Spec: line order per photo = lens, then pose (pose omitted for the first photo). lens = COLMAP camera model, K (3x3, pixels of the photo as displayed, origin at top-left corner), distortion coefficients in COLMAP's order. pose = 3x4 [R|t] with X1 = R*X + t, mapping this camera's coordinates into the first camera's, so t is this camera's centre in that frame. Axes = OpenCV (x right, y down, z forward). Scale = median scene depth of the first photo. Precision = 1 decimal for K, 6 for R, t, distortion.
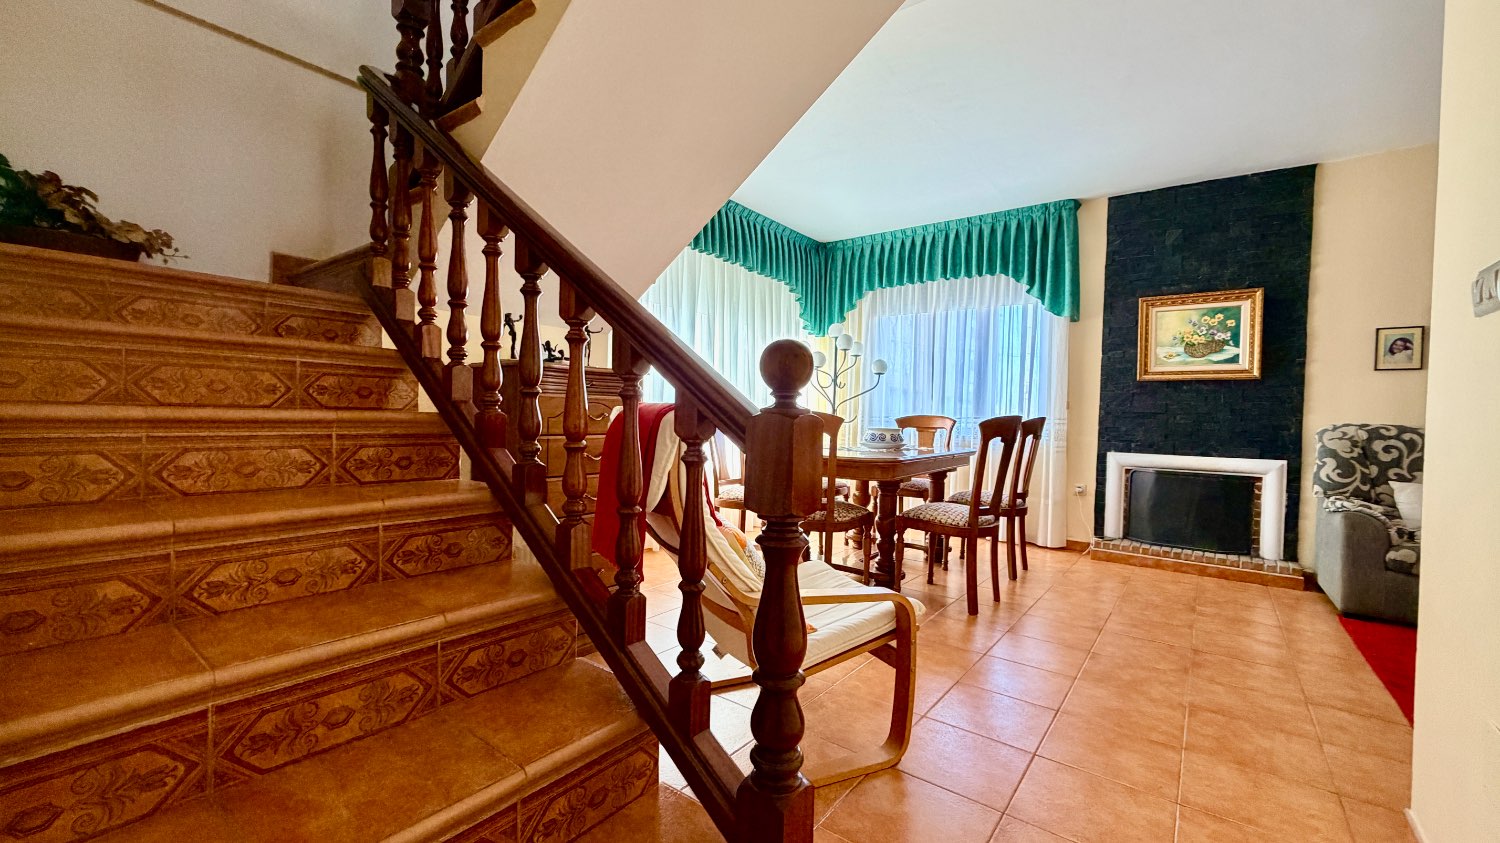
lens RADIAL K [[596.9, 0, 746.0], [0, 596.9, 423.2], [0, 0, 1]] dist [0.002294, -0.000406]
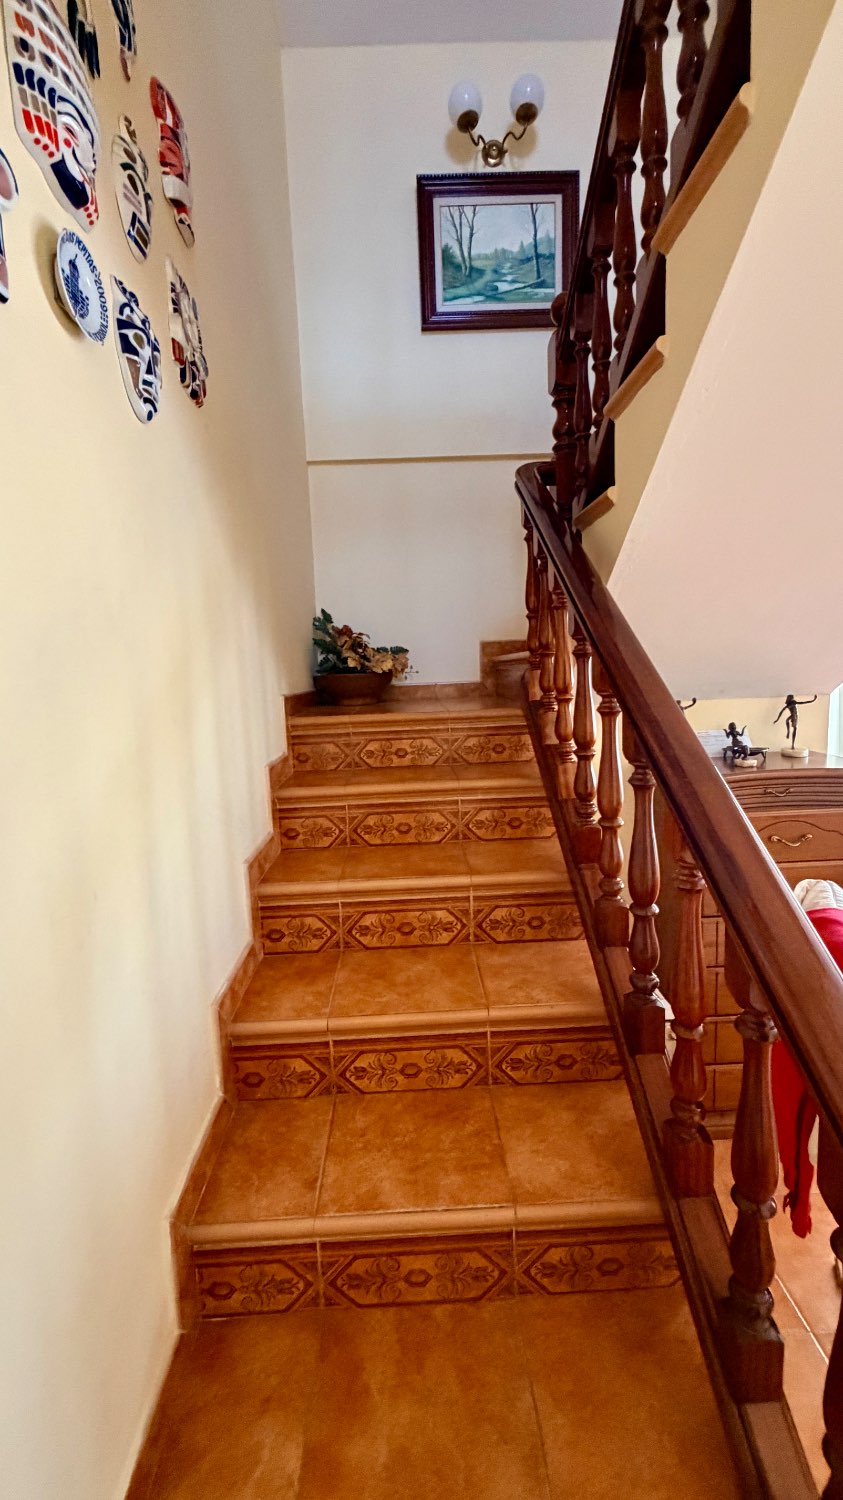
lens RADIAL K [[596.9, 0, 420.7], [0, 596.9, 747.7], [0, 0, 1]] dist [0.002294, -0.000406]
pose [[0.627999, 0.051230, -0.776526, 0.038344], [0.041996, 0.994146, 0.099550, -0.327659], [0.777080, -0.095129, 0.622171, 0.305609]]
